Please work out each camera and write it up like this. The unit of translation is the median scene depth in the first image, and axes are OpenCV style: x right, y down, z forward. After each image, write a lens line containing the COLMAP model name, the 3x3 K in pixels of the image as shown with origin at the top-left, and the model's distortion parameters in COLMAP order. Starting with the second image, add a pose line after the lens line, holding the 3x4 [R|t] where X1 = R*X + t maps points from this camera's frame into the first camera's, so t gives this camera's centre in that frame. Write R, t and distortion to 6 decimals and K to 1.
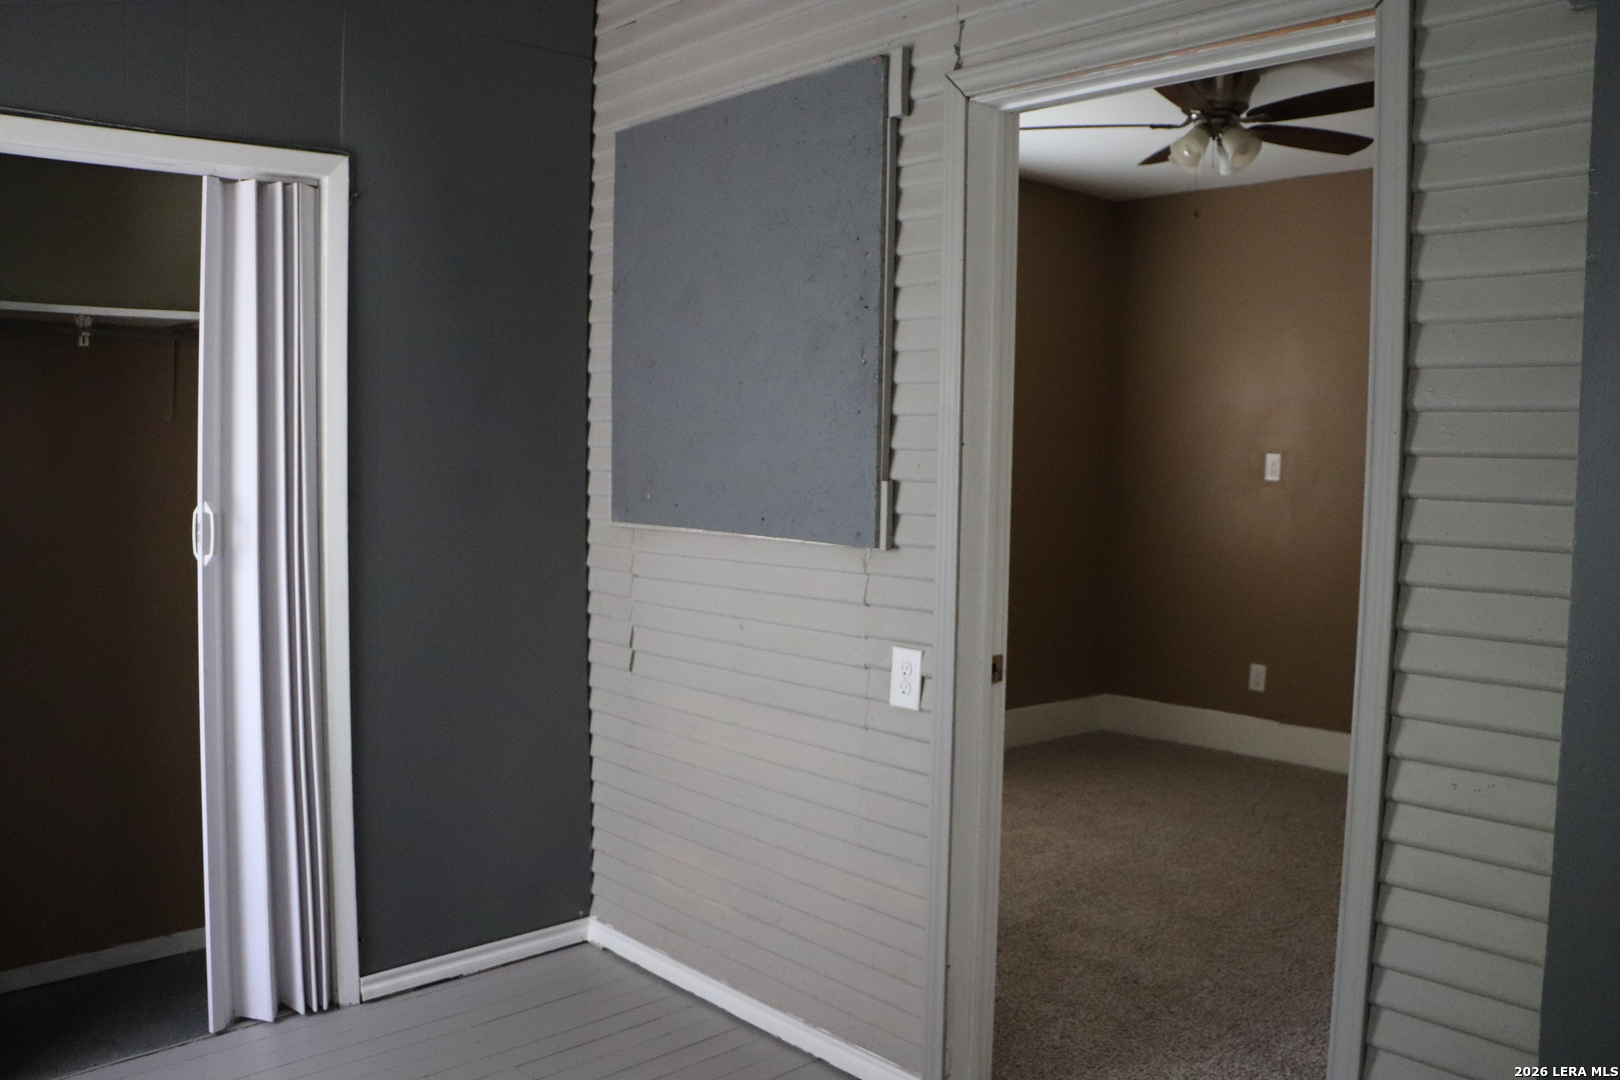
lens RADIAL K [[1351.9, 0, 820.4], [0, 1351.9, 536.6], [0, 0, 1]] dist [-0.183695, 0.165362]
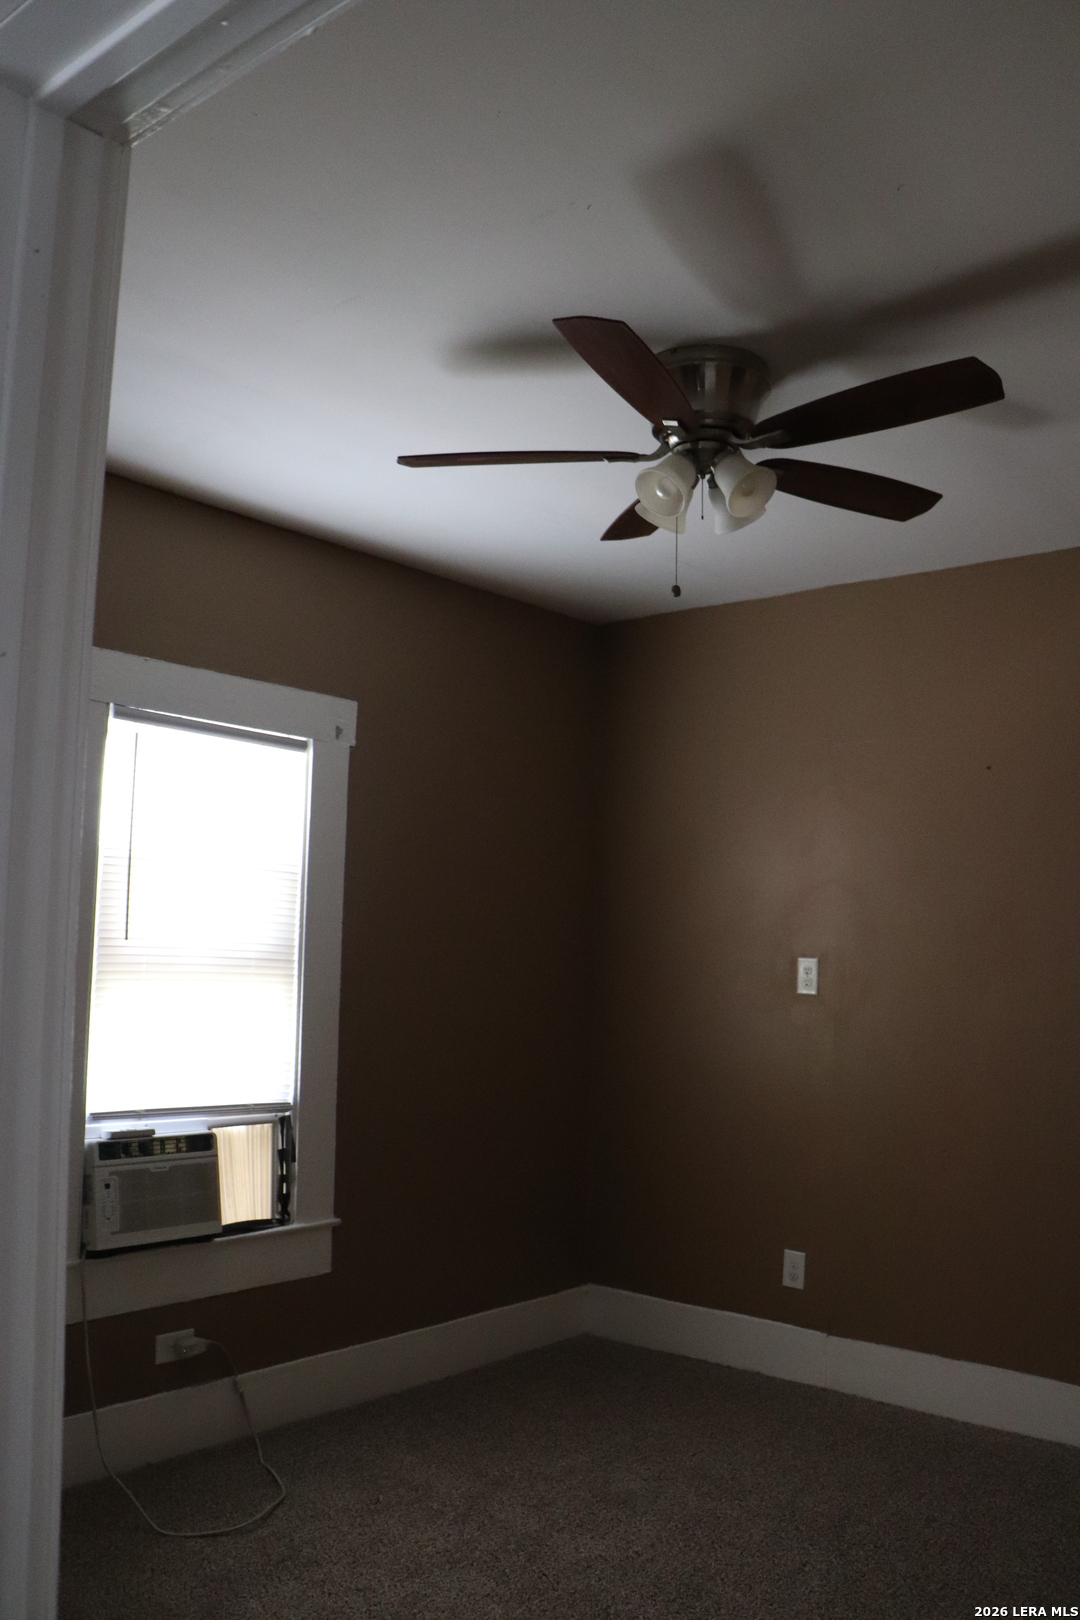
lens RADIAL K [[1351.9, 0, 518.0], [0, 1351.9, 809.3], [0, 0, 1]] dist [-0.183695, 0.165362]
pose [[0.993101, 0.012024, 0.116641, 0.130152], [0.006323, 0.987790, -0.155662, -0.039927], [-0.117088, 0.155325, 0.980900, 0.381597]]
